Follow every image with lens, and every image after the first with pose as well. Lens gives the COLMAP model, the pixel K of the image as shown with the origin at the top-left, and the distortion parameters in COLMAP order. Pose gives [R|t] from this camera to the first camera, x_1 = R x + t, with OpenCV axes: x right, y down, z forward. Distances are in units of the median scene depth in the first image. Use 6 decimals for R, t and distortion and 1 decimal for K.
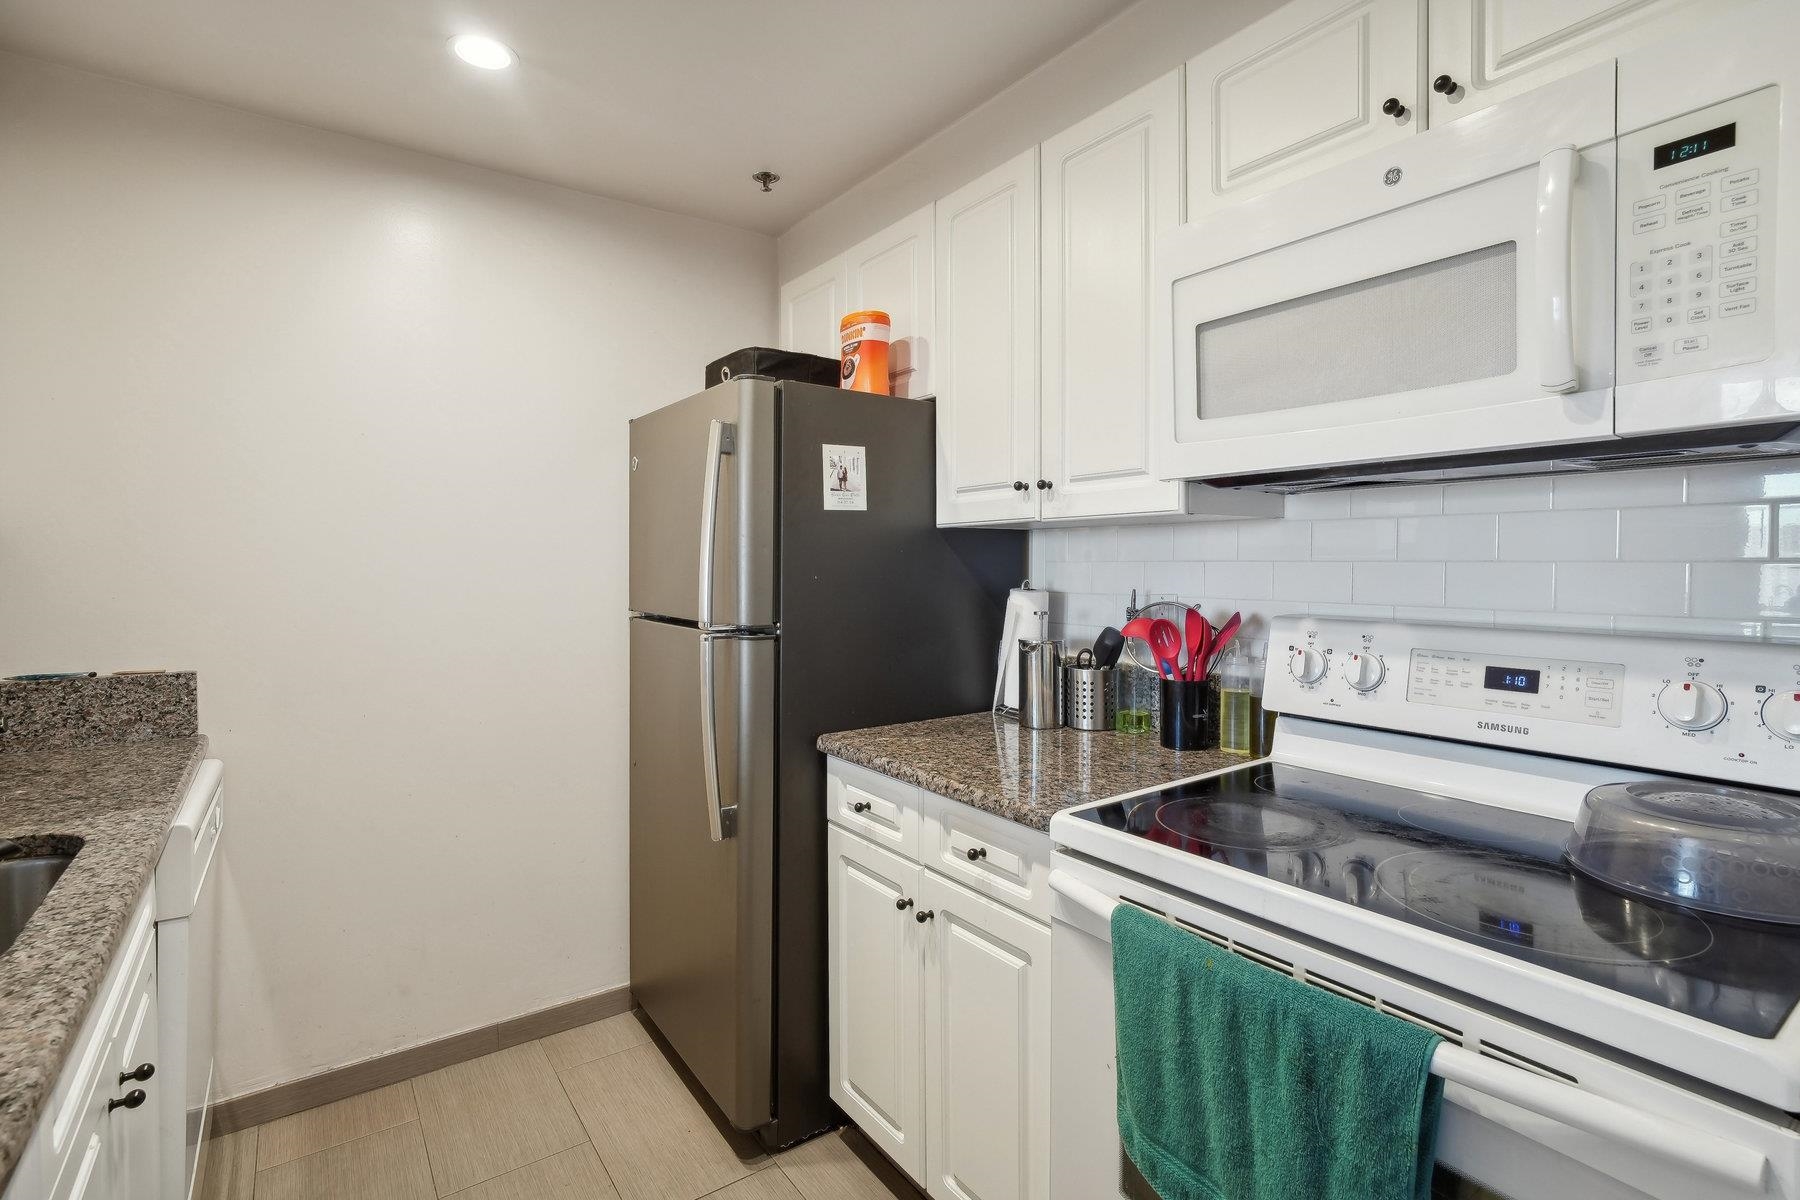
lens RADIAL K [[855.1, 0, 900.0], [0, 855.1, 572.6], [0, 0, 1]] dist [-0.000151, 0.000500]
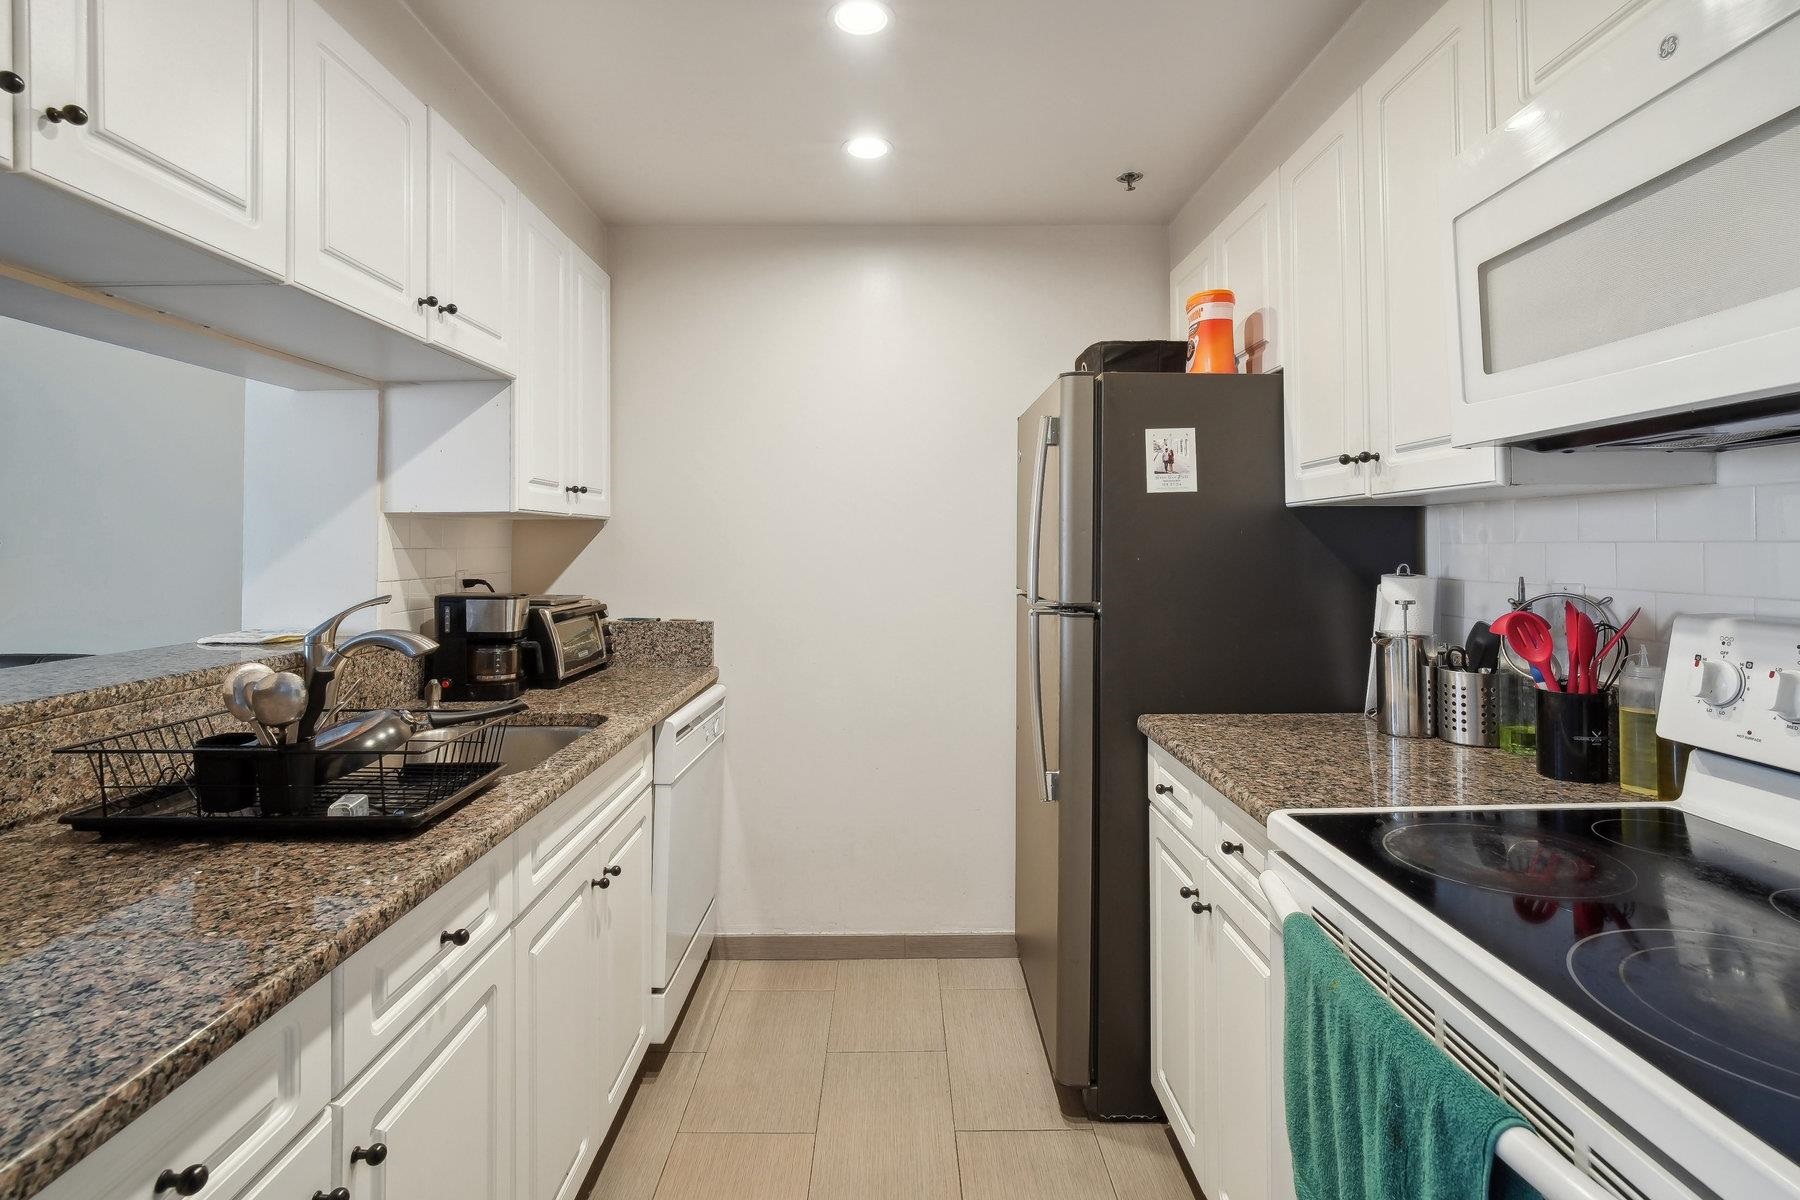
lens RADIAL K [[872.5, 0, 902.2], [0, 872.5, 510.1], [0, 0, 1]] dist [-0.003155, 0.000018]
pose [[0.823528, -0.023003, -0.566808, 0.269791], [-0.007084, 0.998683, -0.050822, 0.002391], [0.567231, 0.045869, 0.822281, -0.023793]]
